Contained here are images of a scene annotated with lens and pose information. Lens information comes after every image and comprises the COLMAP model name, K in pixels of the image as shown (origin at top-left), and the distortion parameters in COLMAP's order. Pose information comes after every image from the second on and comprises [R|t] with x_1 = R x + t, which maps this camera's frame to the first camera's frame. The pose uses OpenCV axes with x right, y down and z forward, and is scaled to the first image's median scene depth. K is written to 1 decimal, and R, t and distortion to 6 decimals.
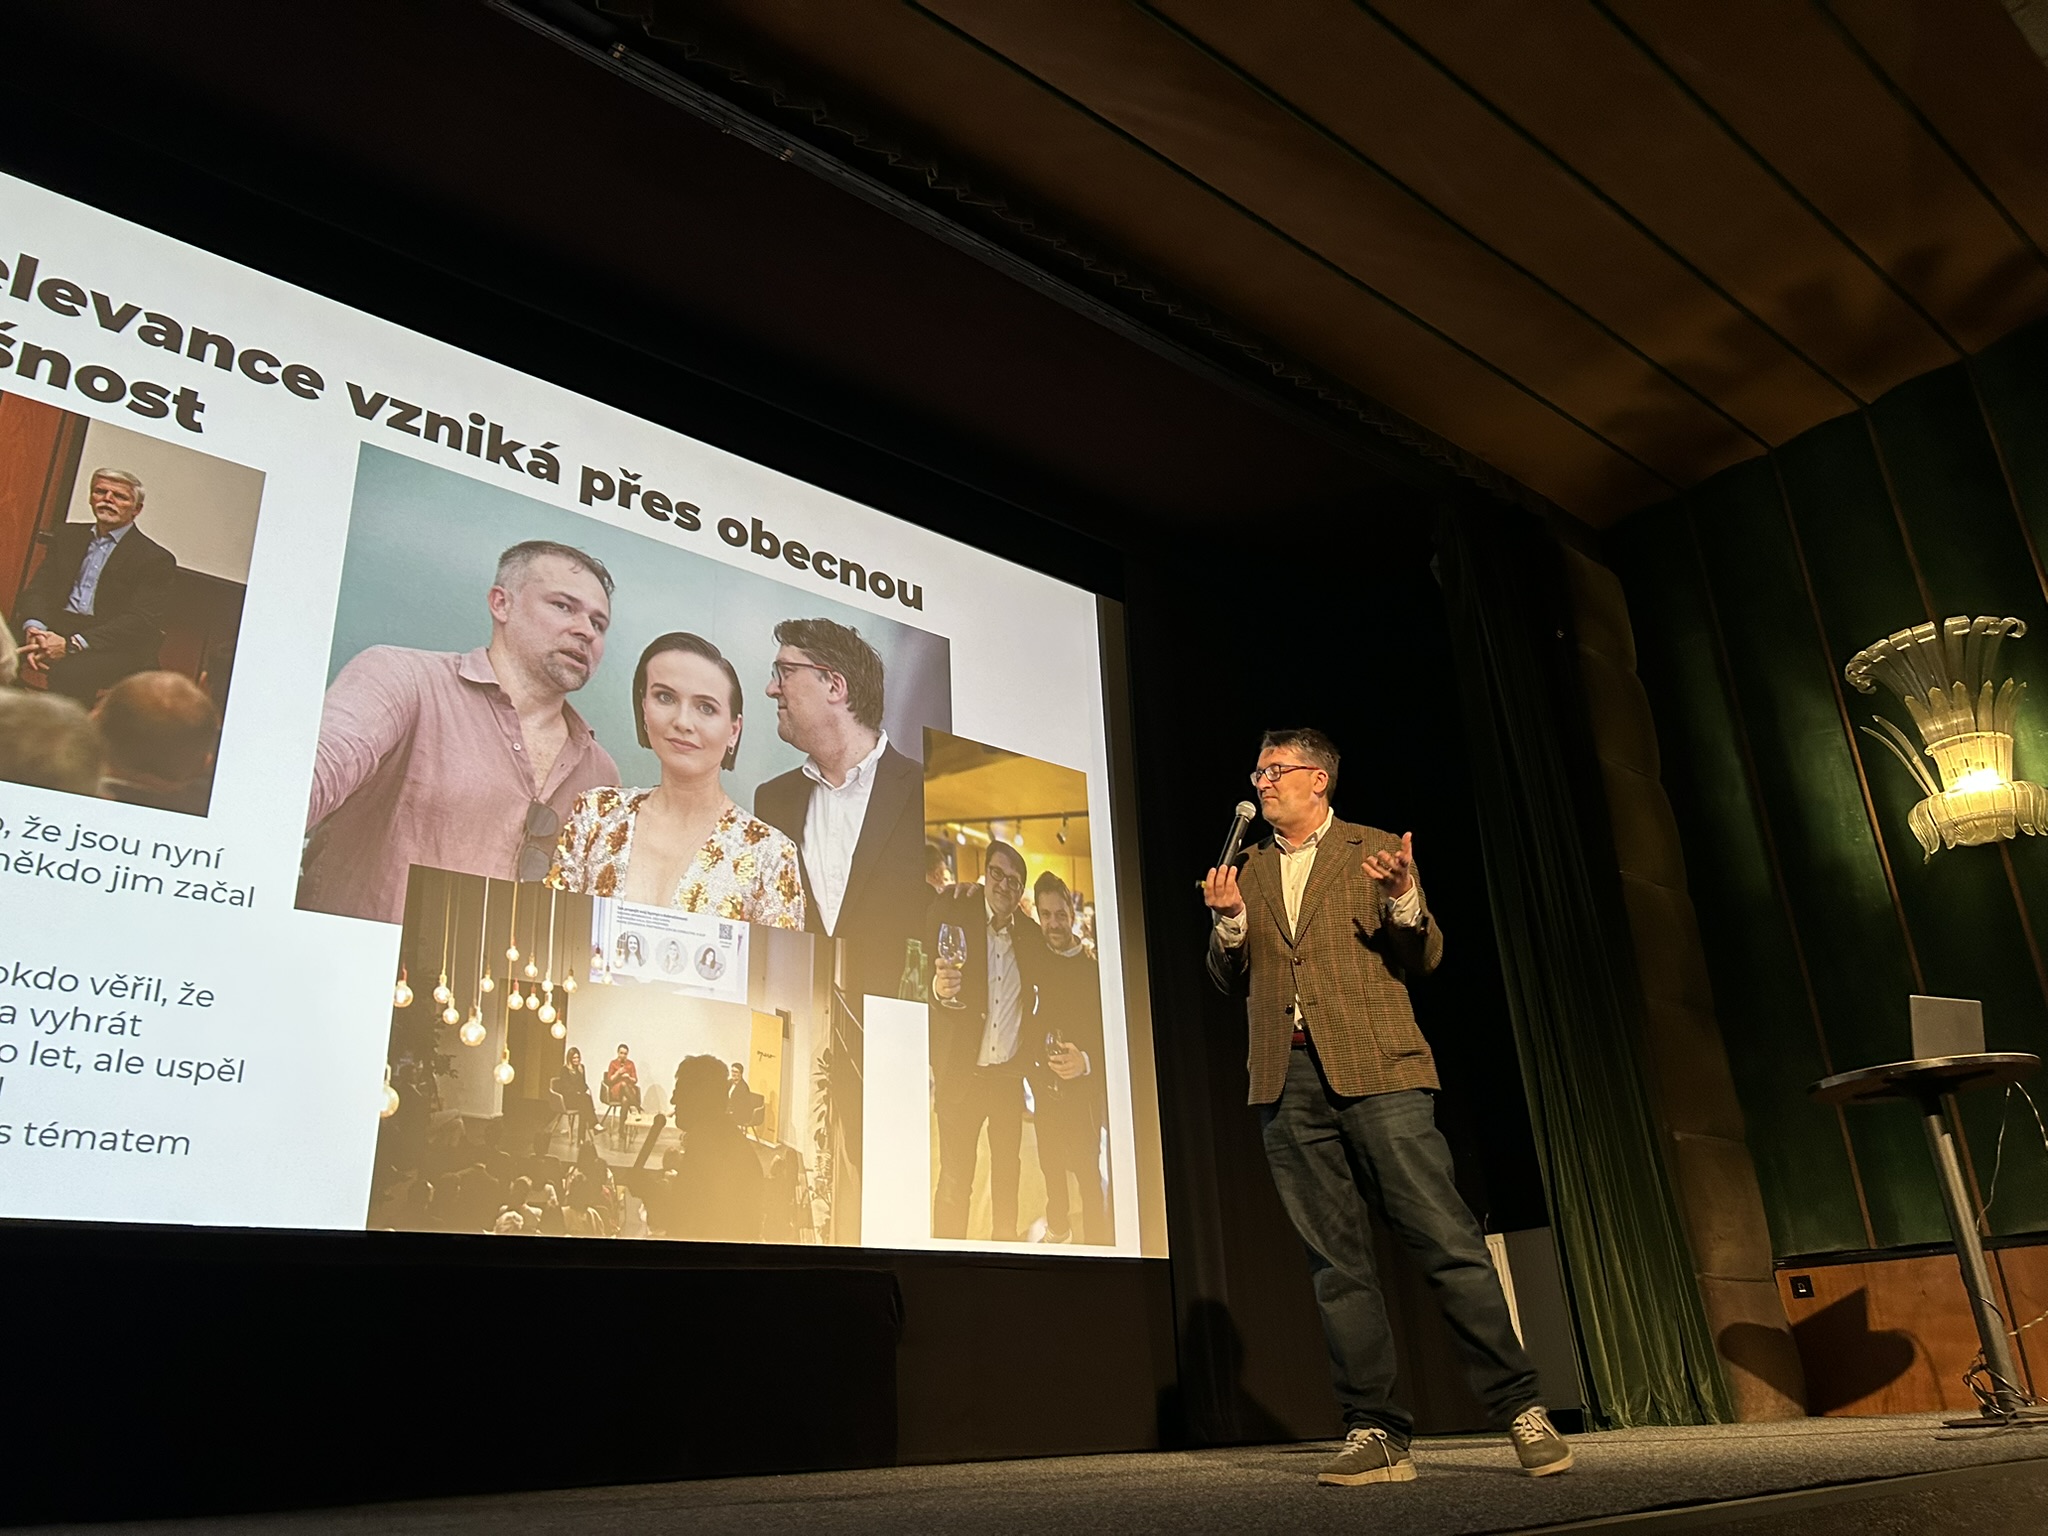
lens RADIAL K [[1556.8, 0, 1018.6], [0, 1556.8, 778.3], [0, 0, 1]] dist [0.008501, -0.001507]
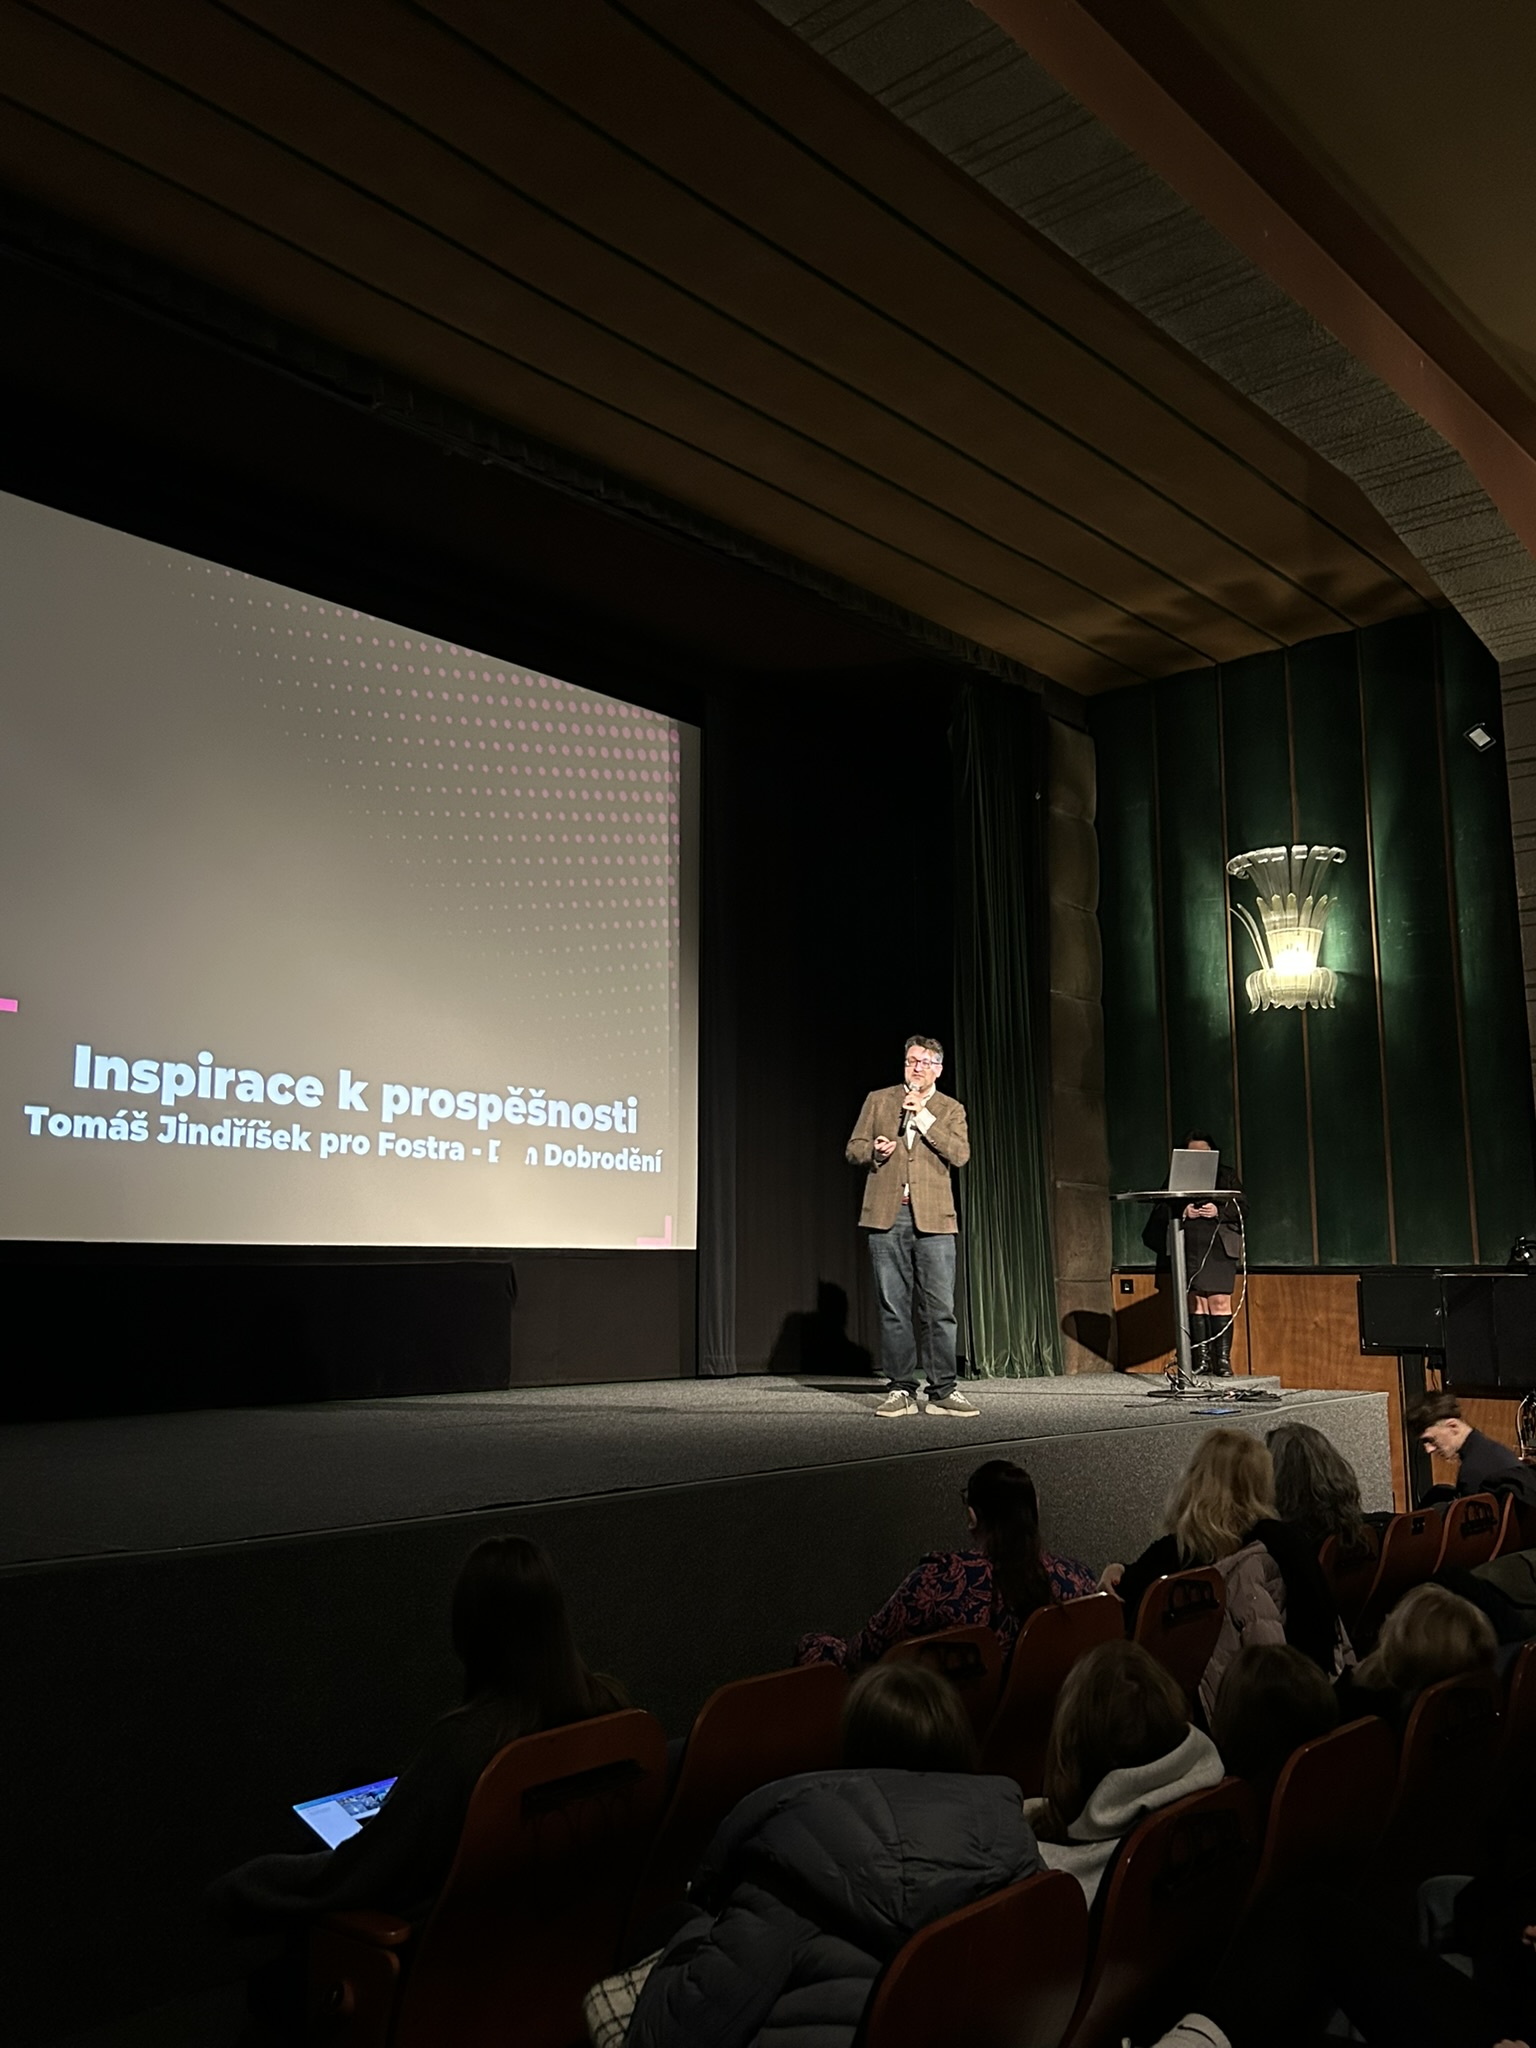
lens RADIAL K [[1767.0, 0, 761.8], [0, 1767.0, 1027.8], [0, 0, 1]] dist [0.016479, 0.001513]
pose [[0.986189, 0.063392, 0.153015, -0.100322], [-0.098830, 0.966587, 0.236520, -0.263788], [-0.132909, -0.248375, 0.959502, -0.475670]]
